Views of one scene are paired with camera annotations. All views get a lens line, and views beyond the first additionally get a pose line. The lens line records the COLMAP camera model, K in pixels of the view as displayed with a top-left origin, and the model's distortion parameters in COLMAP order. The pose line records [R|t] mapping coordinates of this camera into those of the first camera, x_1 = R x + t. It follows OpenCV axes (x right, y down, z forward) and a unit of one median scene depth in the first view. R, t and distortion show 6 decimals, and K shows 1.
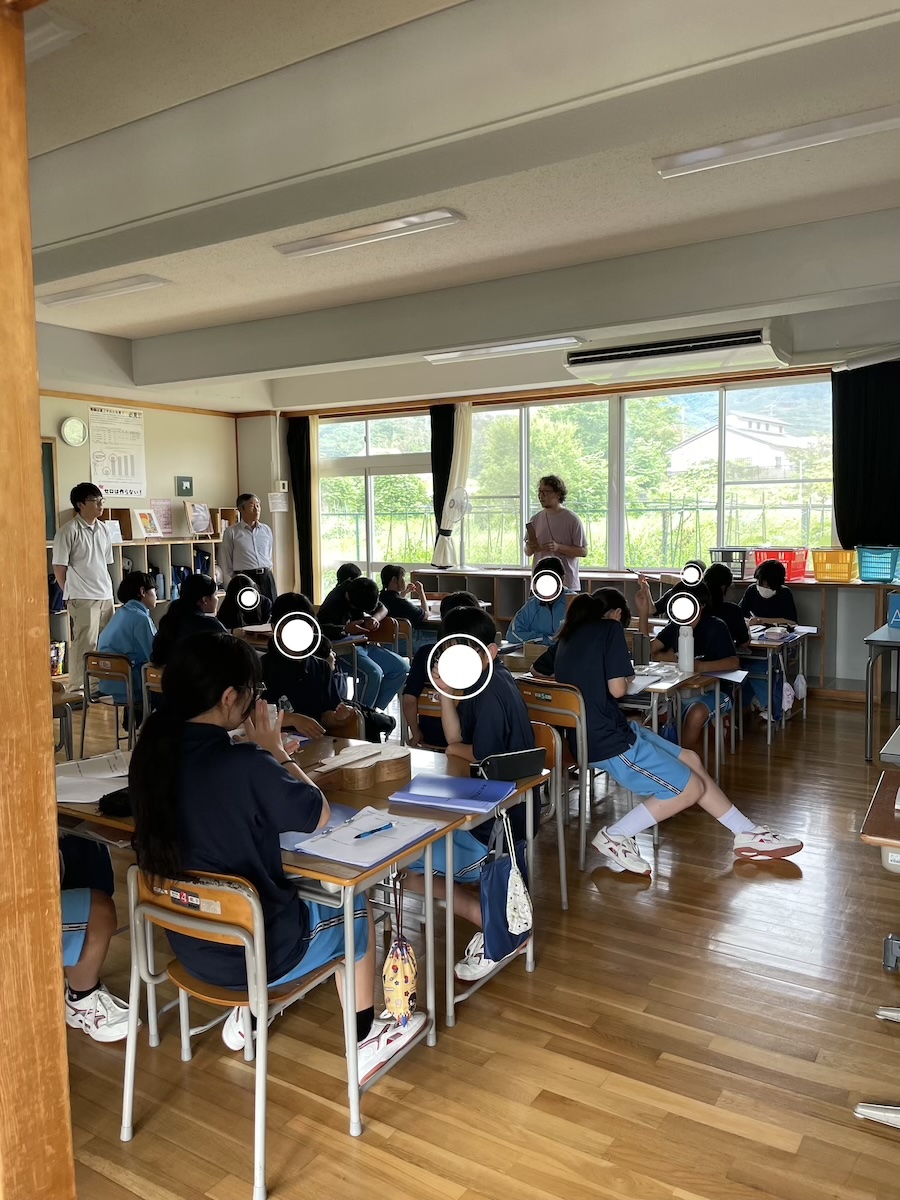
lens RADIAL K [[906.2, 0, 450.0], [0, 906.2, 600.0], [0, 0, 1]] dist [0.007276, -0.000780]
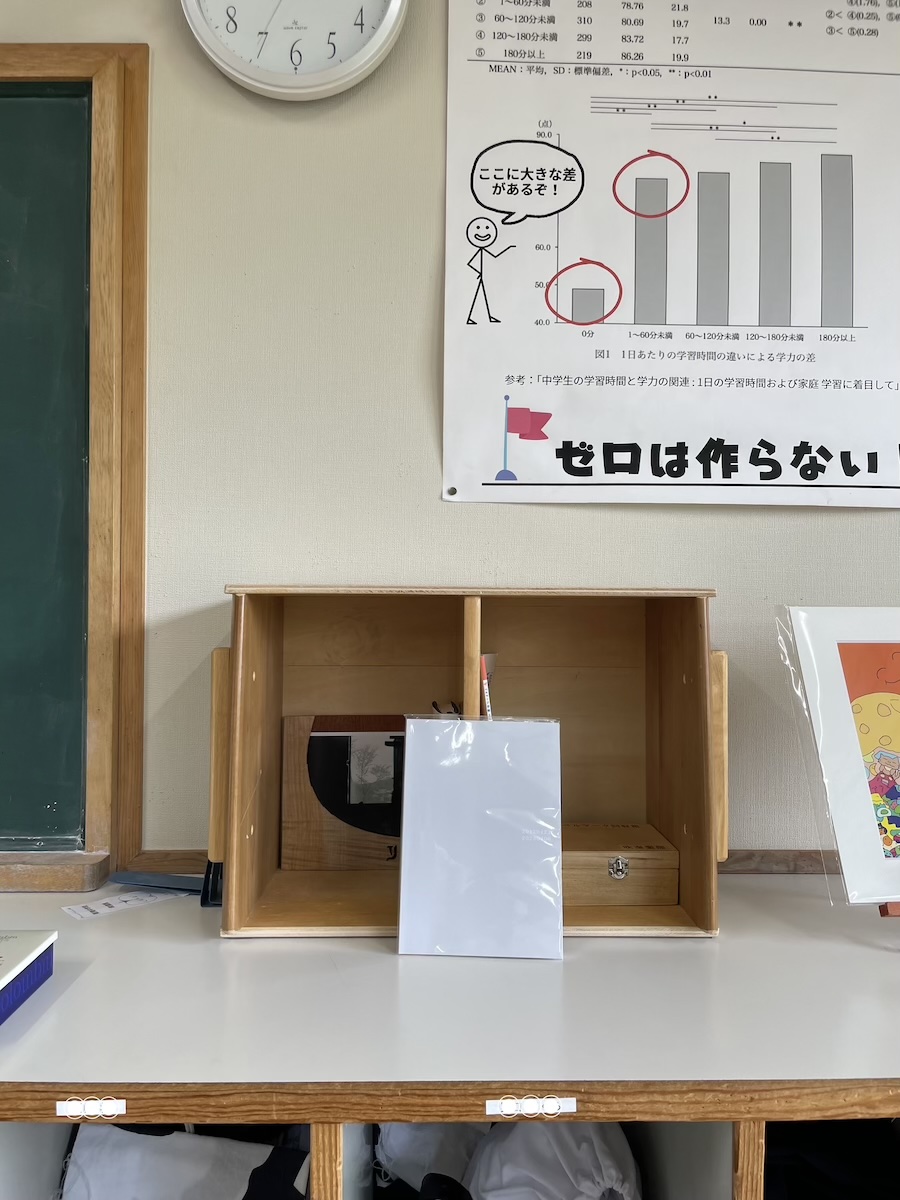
lens RADIAL K [[906.2, 0, 450.0], [0, 906.2, 600.0], [0, 0, 1]] dist [0.007276, -0.000780]
pose [[0.566365, 0.010091, -0.824093, -0.281449], [-0.087418, 0.995020, -0.047895, -0.091570], [0.819505, 0.099167, 0.564427, 0.900302]]
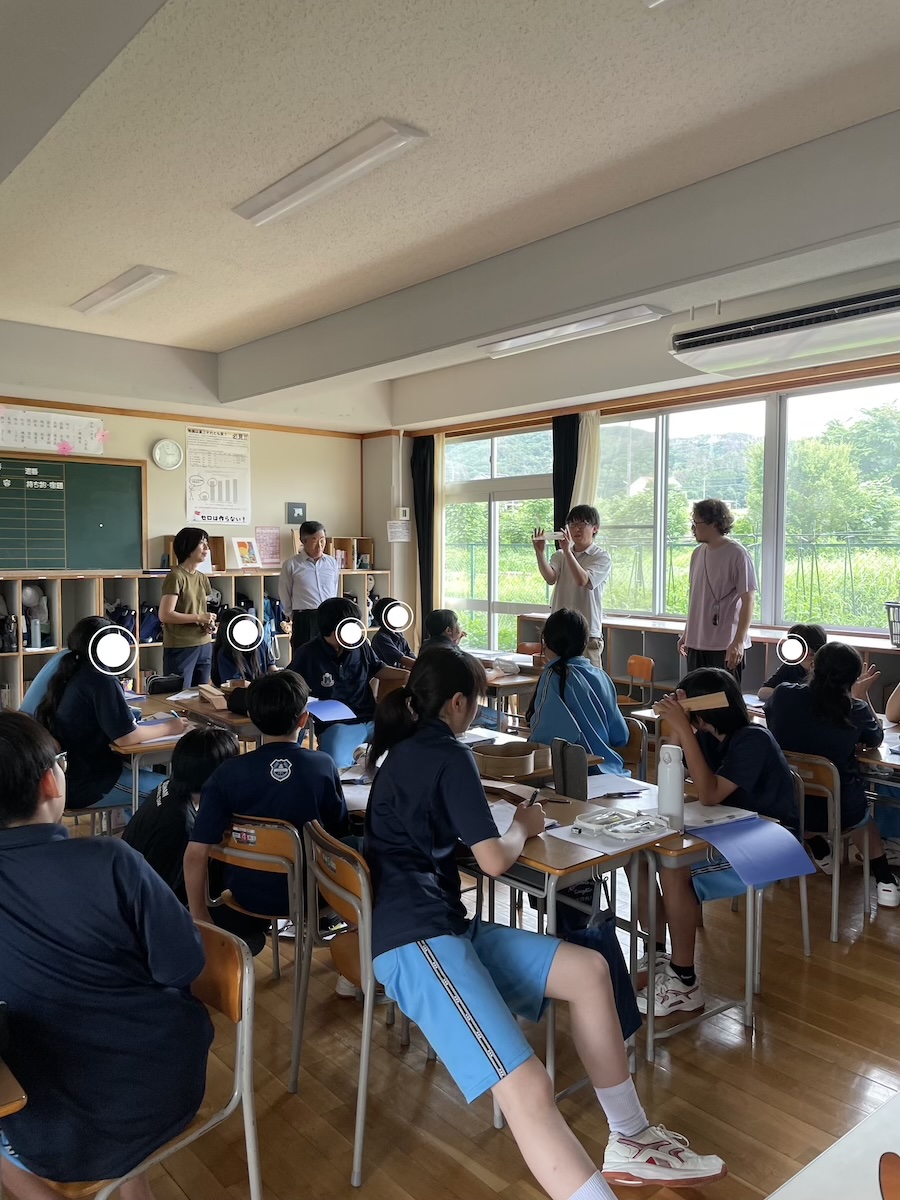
lens RADIAL K [[899.1, 0, 450.0], [0, 899.1, 600.0], [0, 0, 1]] dist [0.045439, -0.001541]
pose [[0.951873, 0.032424, -0.304772, 0.146949], [-0.042267, 0.998774, -0.025752, -0.021487], [0.303563, 0.037394, 0.952077, 0.189675]]
